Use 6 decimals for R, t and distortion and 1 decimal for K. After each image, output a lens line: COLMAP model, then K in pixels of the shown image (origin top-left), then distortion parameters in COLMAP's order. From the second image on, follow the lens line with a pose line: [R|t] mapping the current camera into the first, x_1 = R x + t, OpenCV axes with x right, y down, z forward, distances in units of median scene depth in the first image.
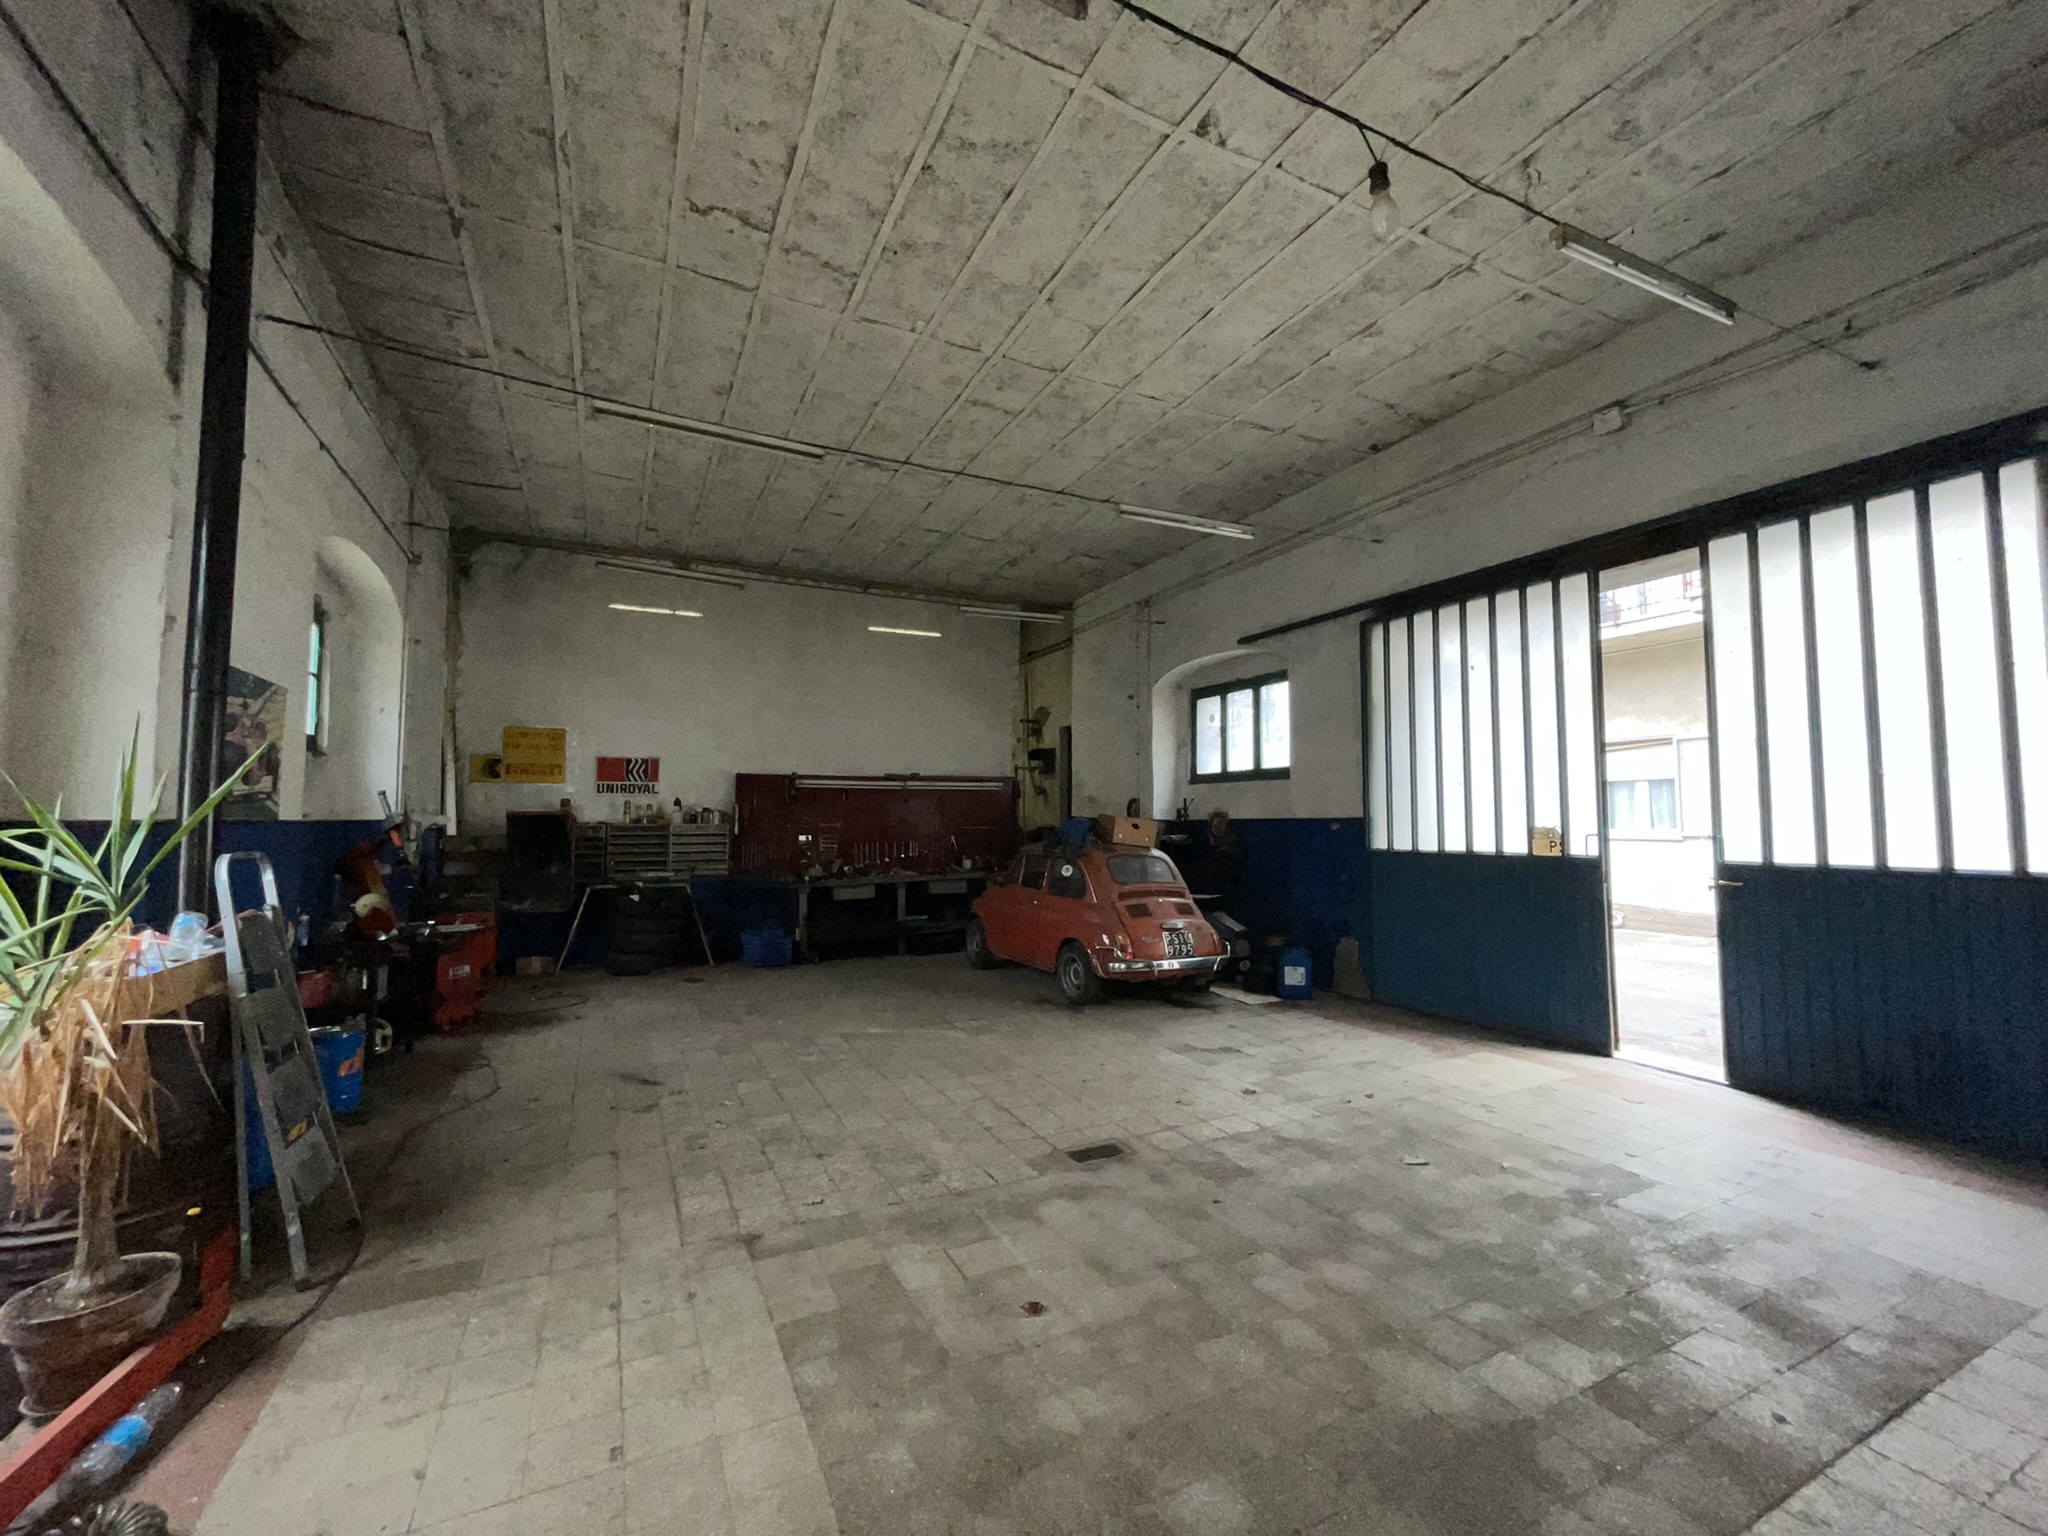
lens RADIAL K [[826.9, 0, 1022.4], [0, 826.9, 770.8], [0, 0, 1]] dist [-0.008367, -0.000344]
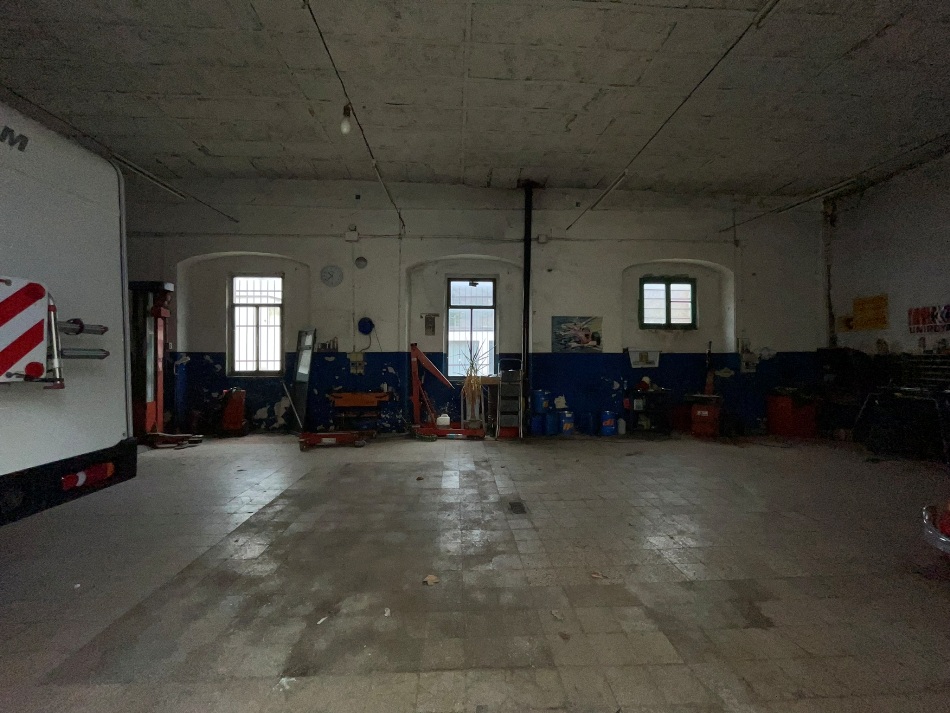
lens RADIAL K [[383.6, 0, 475.7], [0, 383.6, 356.7], [0, 0, 1]] dist [-0.008367, -0.000344]
pose [[-0.388016, 0.000731, -0.921652, 1.167551], [0.054490, 0.998269, -0.022149, 0.113886], [0.920040, -0.058815, -0.387384, 1.490329]]
